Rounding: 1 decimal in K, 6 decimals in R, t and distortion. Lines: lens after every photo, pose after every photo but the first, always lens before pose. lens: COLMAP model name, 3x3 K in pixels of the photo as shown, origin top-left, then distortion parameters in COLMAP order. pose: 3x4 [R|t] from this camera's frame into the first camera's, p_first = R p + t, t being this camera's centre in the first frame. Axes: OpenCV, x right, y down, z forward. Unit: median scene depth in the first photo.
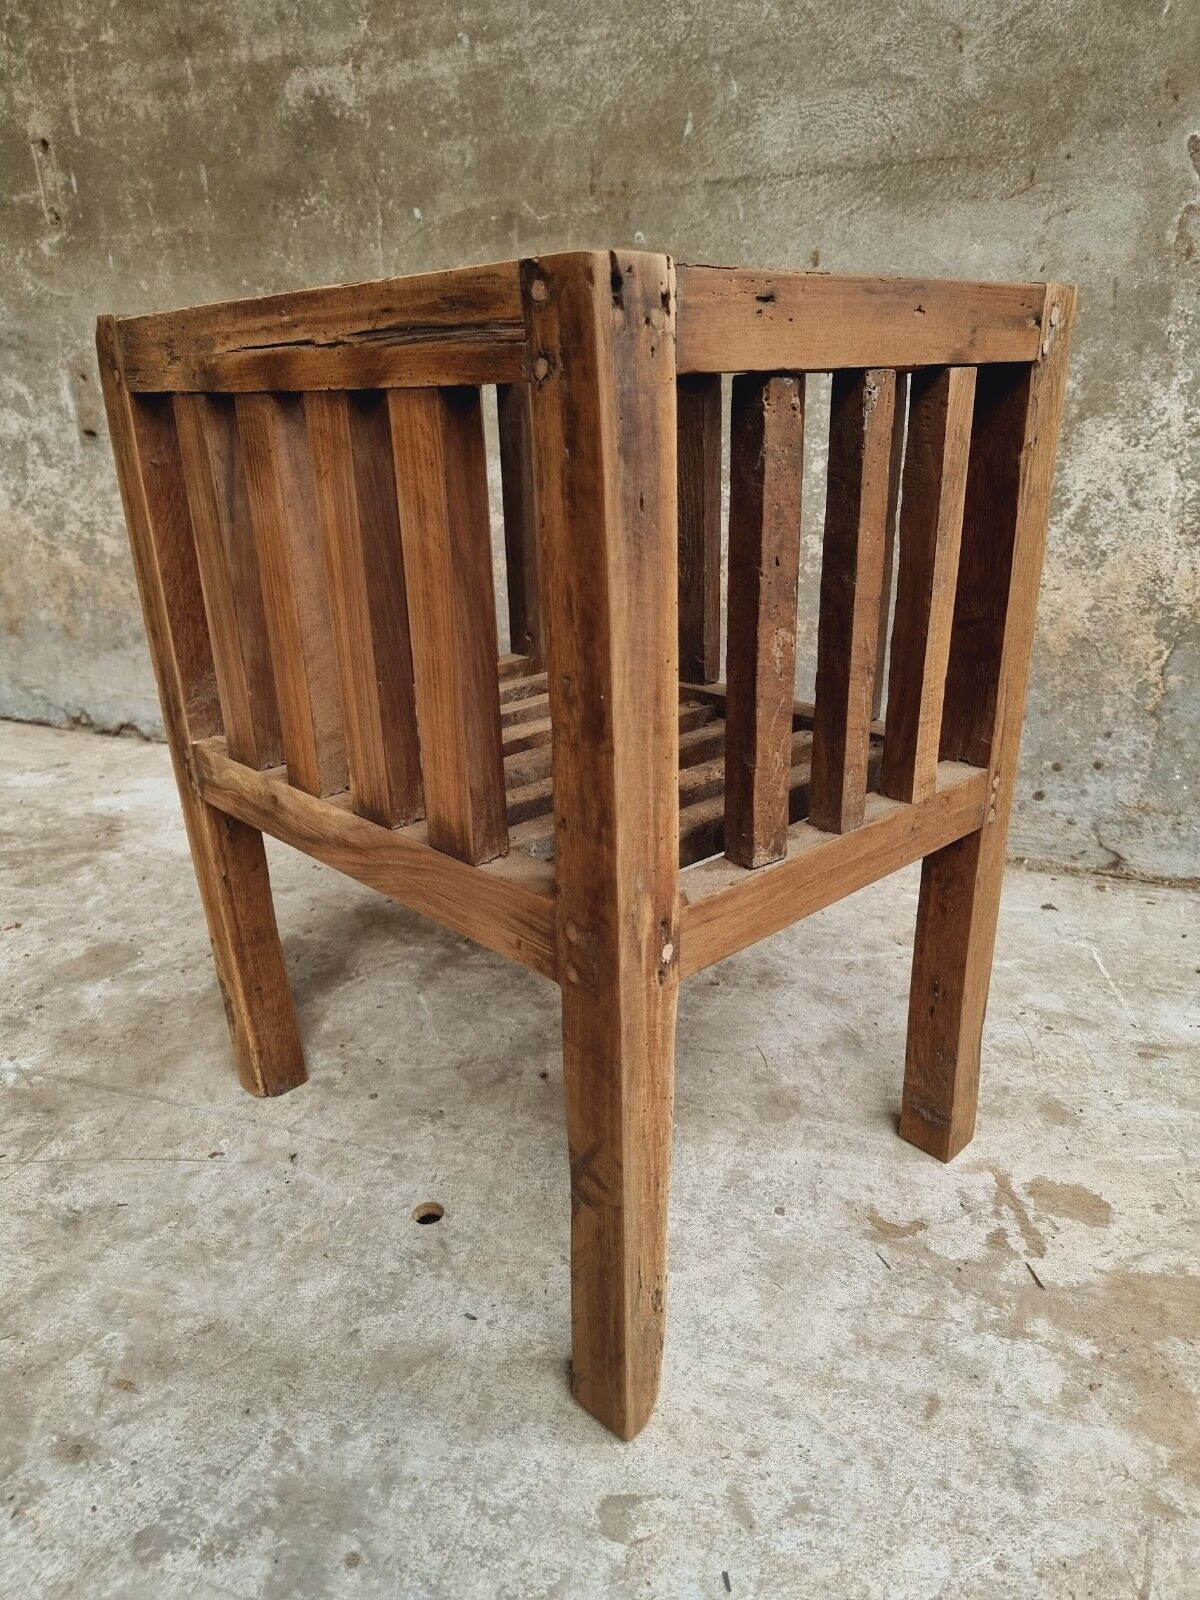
lens RADIAL K [[1110.2, 0, 597.7], [0, 1110.2, 810.8], [0, 0, 1]] dist [0.064054, -0.058191]
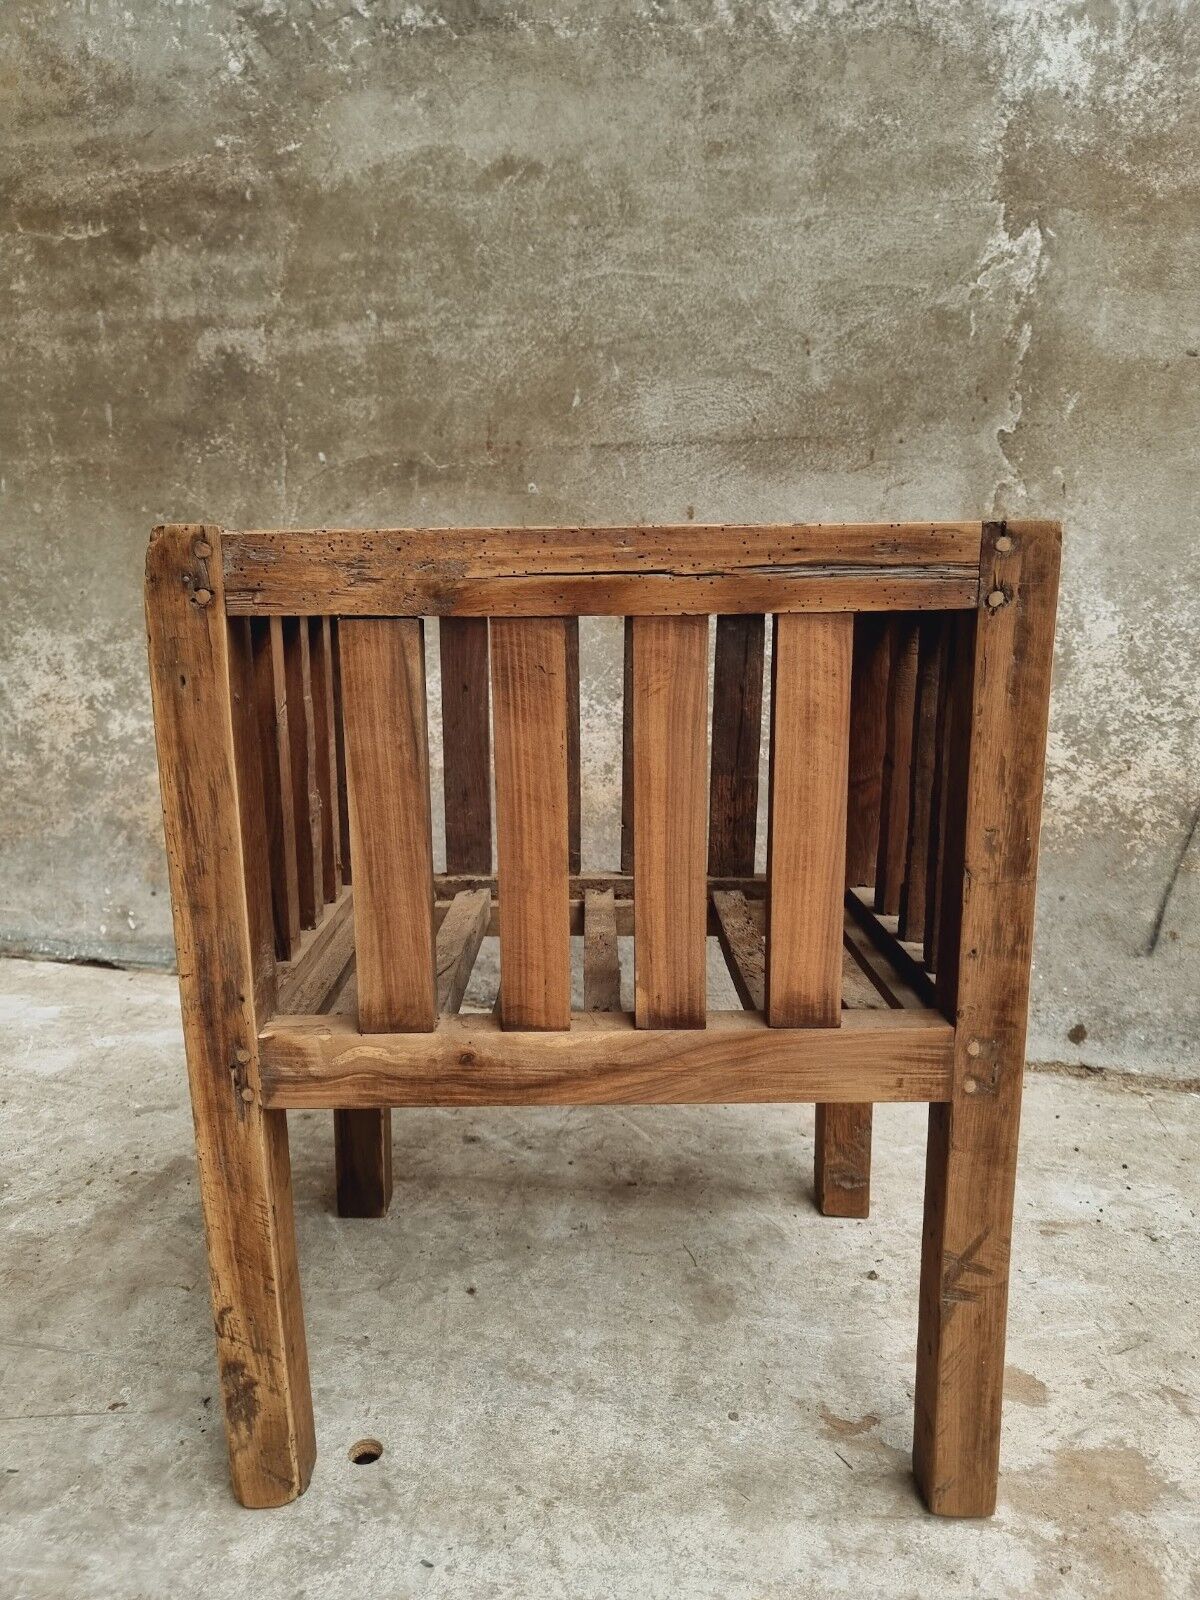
lens RADIAL K [[1110.2, 0, 600.0], [0, 1110.2, 812.2], [0, 0, 1]] dist [0.064054, -0.058191]
pose [[0.988356, -0.000222, 0.152158, -0.080476], [0.028446, 0.982638, -0.183340, 0.012187], [-0.149475, 0.185533, 0.971203, -0.027729]]
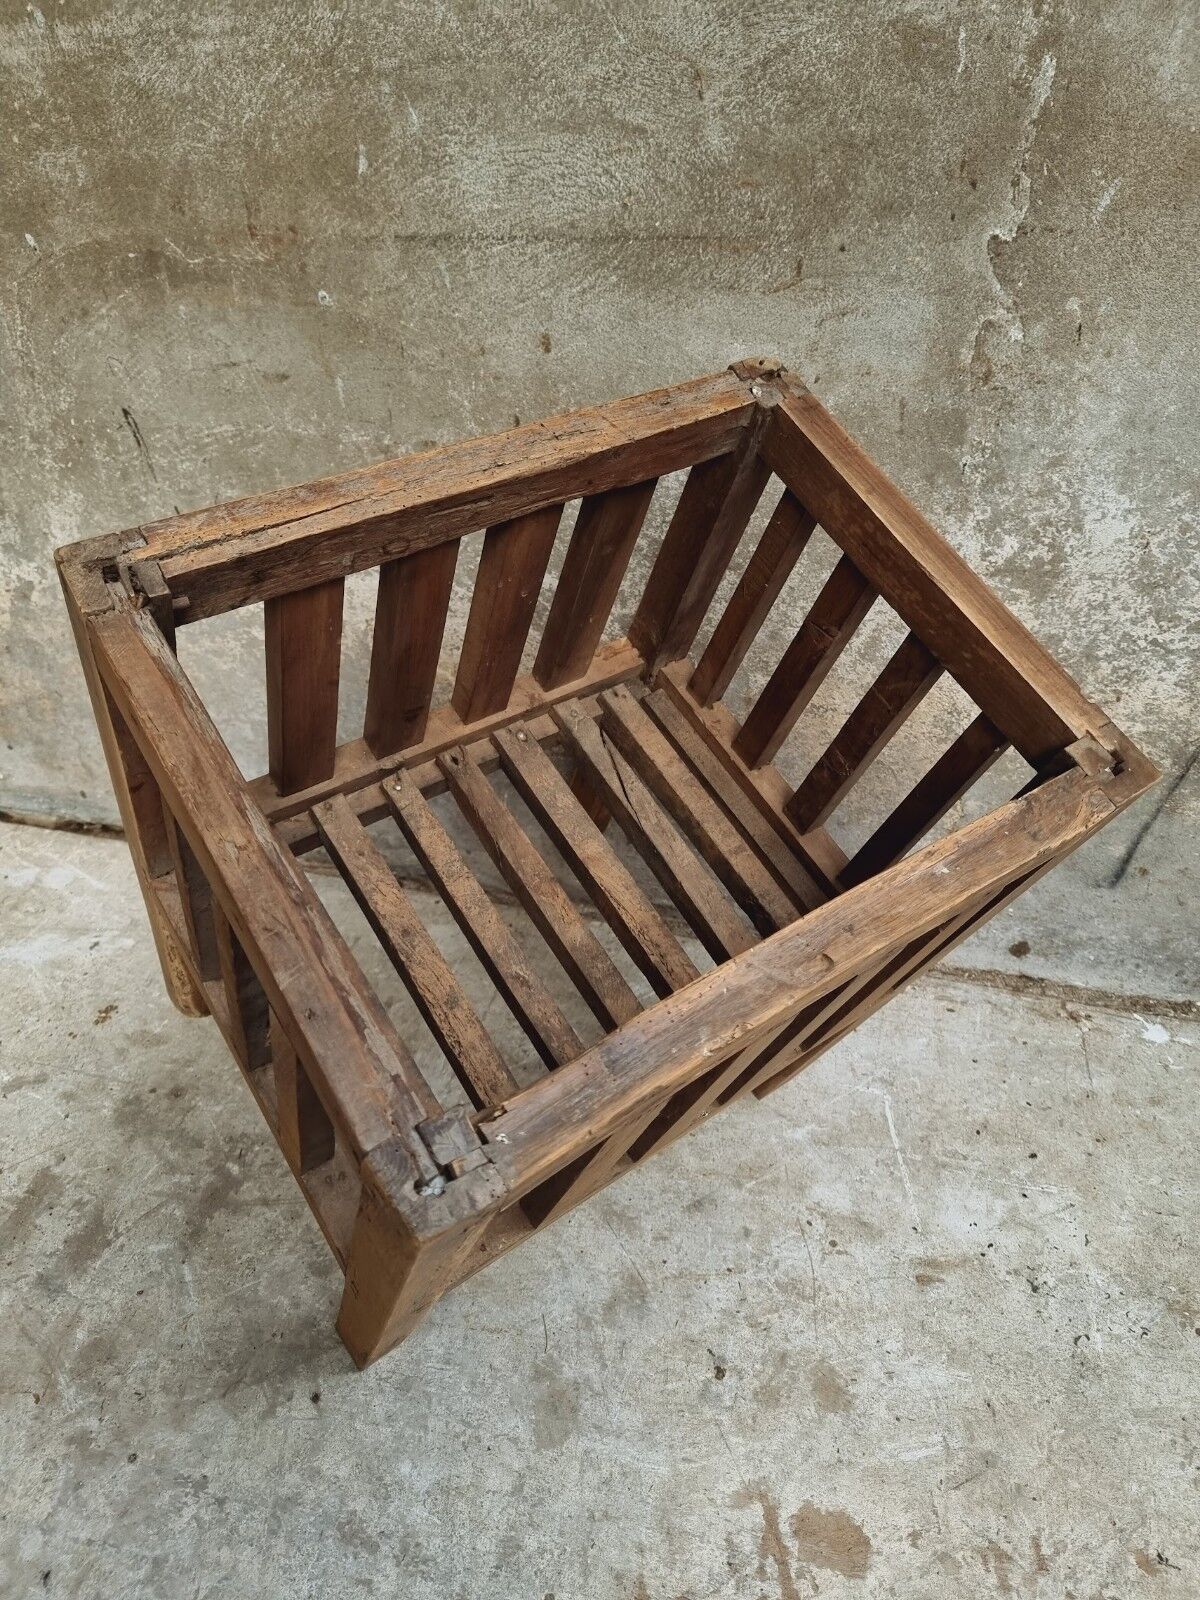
lens RADIAL K [[1110.2, 0, 592.6], [0, 1110.2, 802.2], [0, 0, 1]] dist [0.064054, -0.058191]
pose [[0.991529, -0.103182, 0.078889, 0.153572], [0.077489, 0.957377, 0.278253, -0.470248], [-0.104238, -0.269782, 0.957263, 0.179747]]
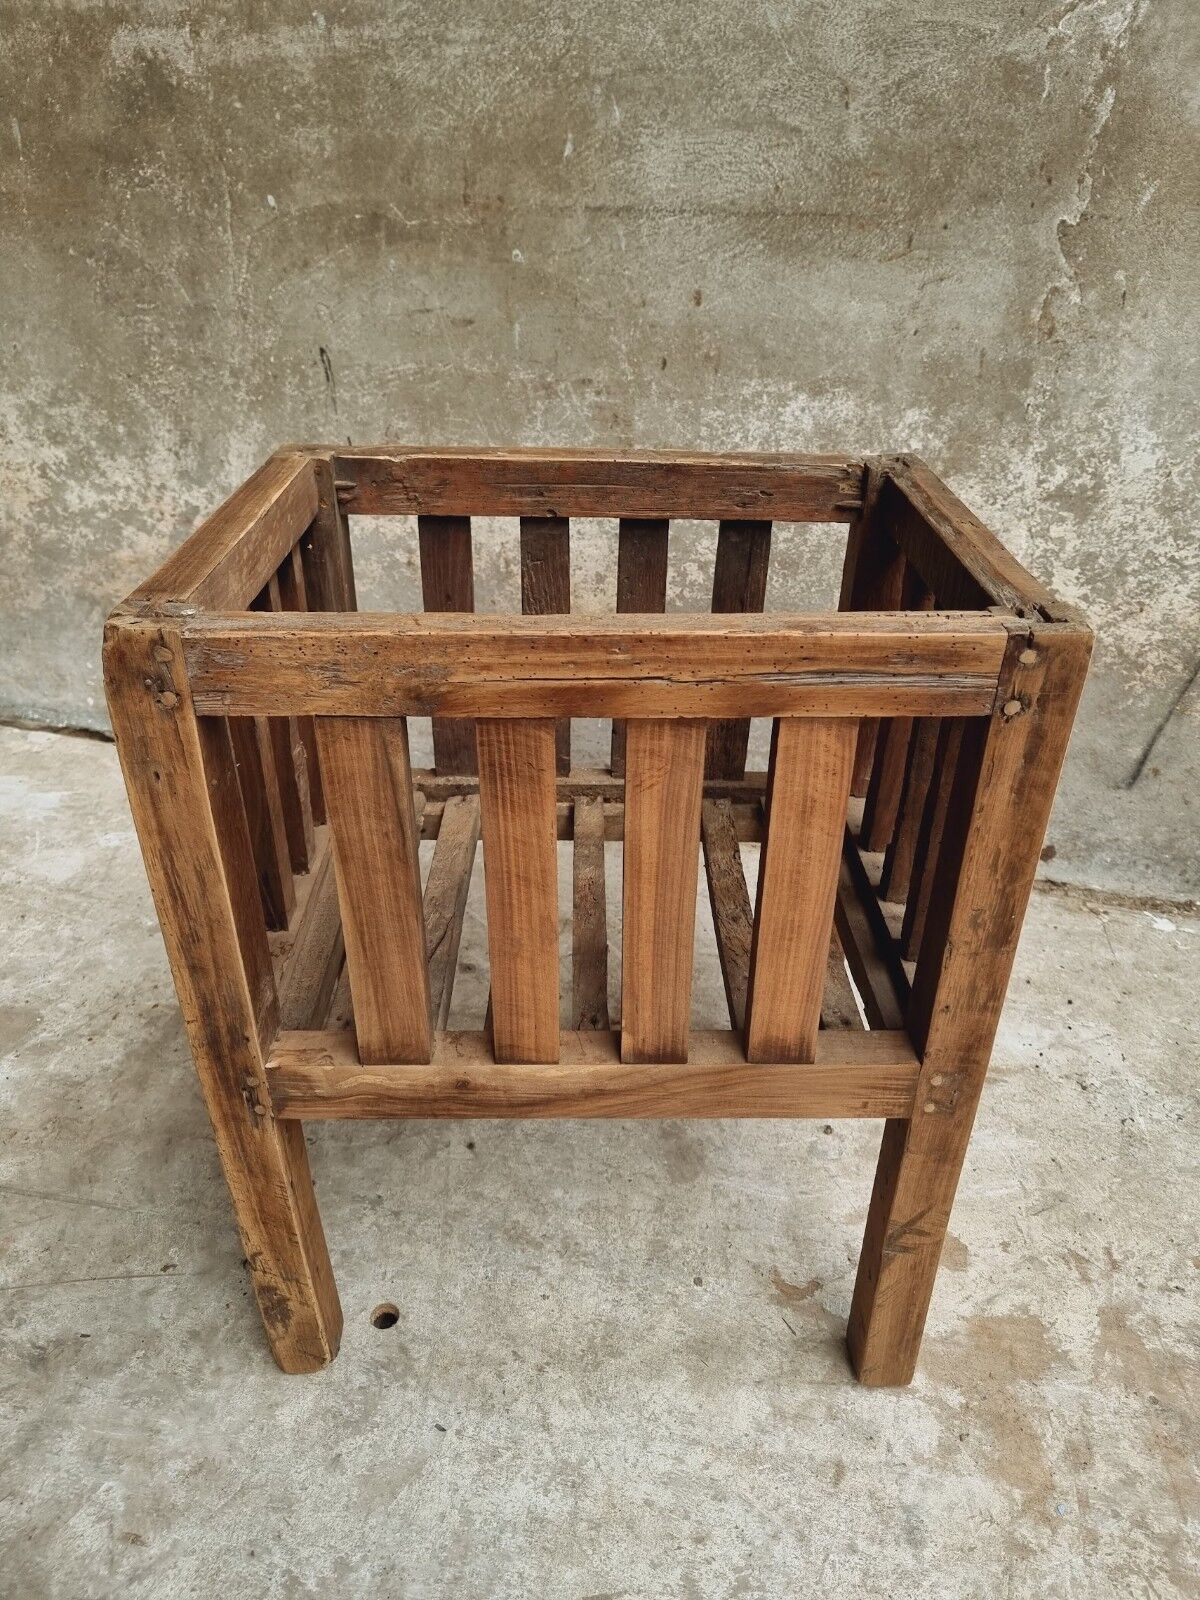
lens RADIAL K [[1110.2, 0, 594.6], [0, 1110.2, 796.0], [0, 0, 1]] dist [0.064054, -0.058191]
pose [[0.987860, -0.038686, 0.150455, -0.074832], [0.016052, 0.988731, 0.148838, -0.240956], [-0.154518, -0.144616, 0.977349, -0.024882]]
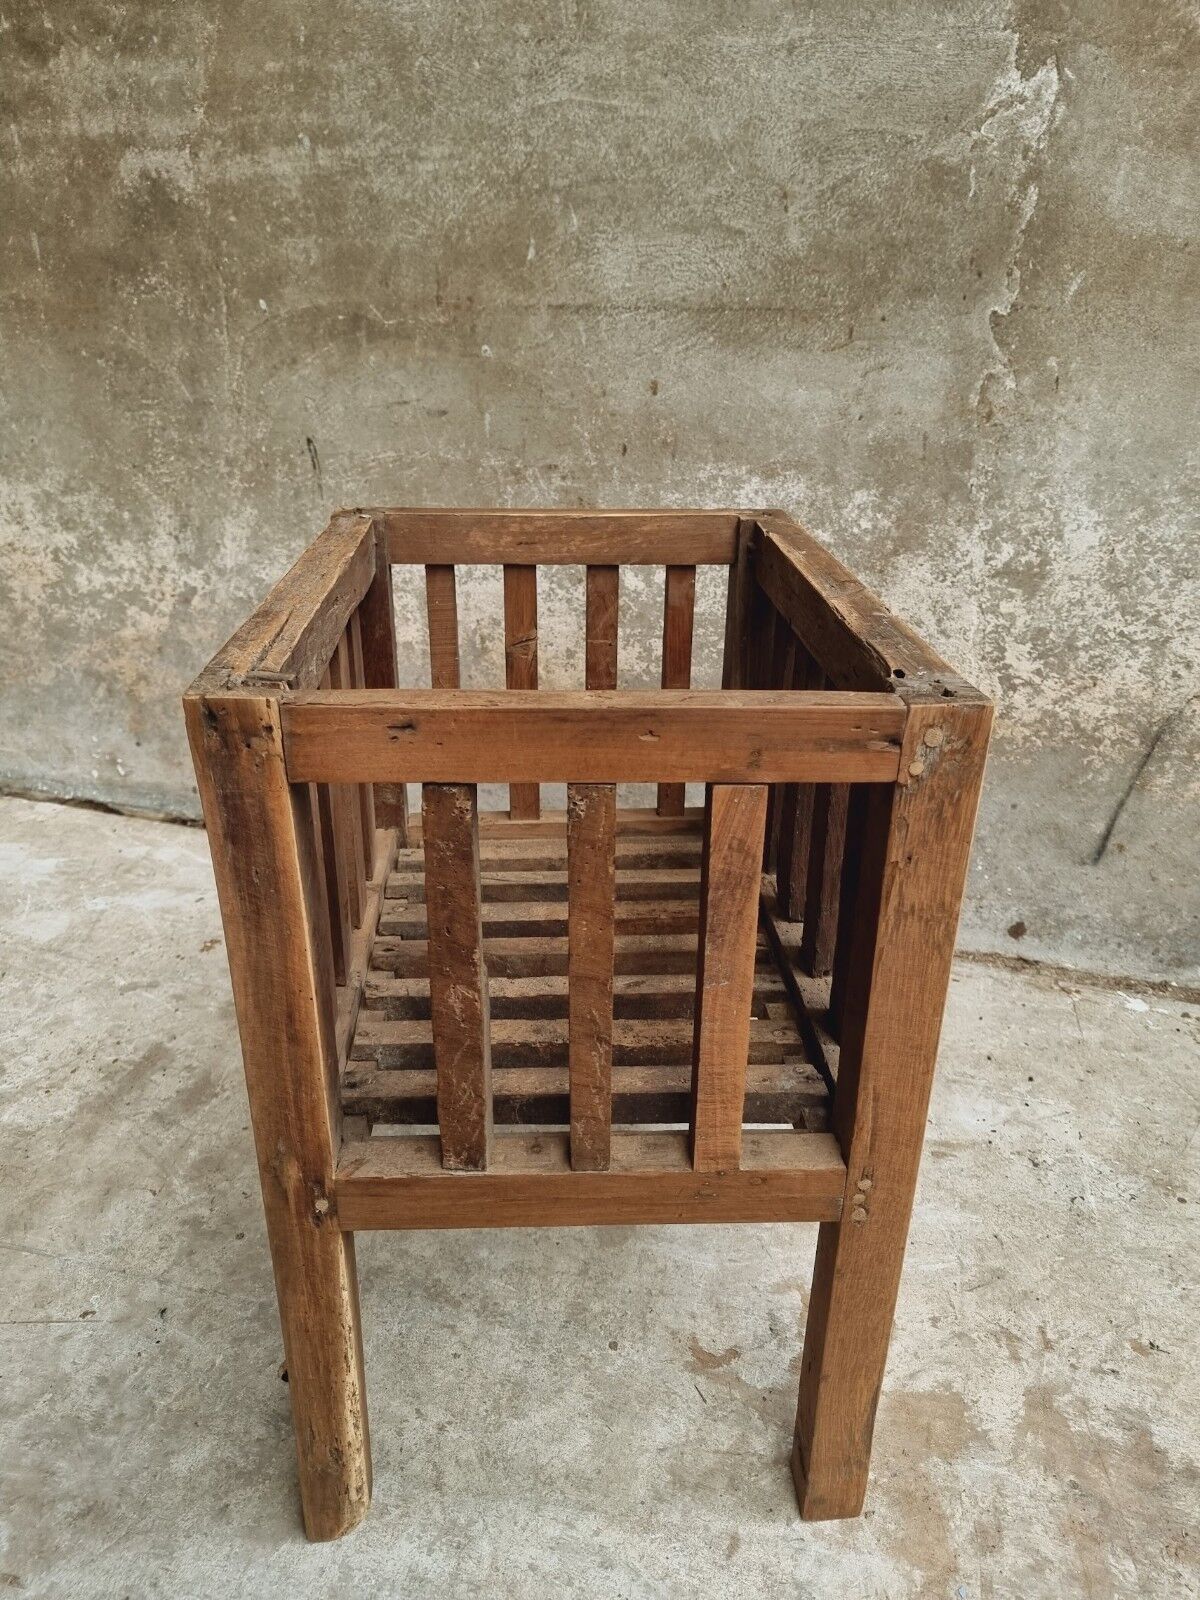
lens RADIAL K [[1110.2, 0, 595.1], [0, 1110.2, 806.0], [0, 0, 1]] dist [0.064054, -0.058191]
pose [[0.994426, -0.016002, 0.104217, 0.028191], [0.008842, 0.997591, 0.068808, -0.206435], [-0.105067, -0.067503, 0.992171, -0.063589]]
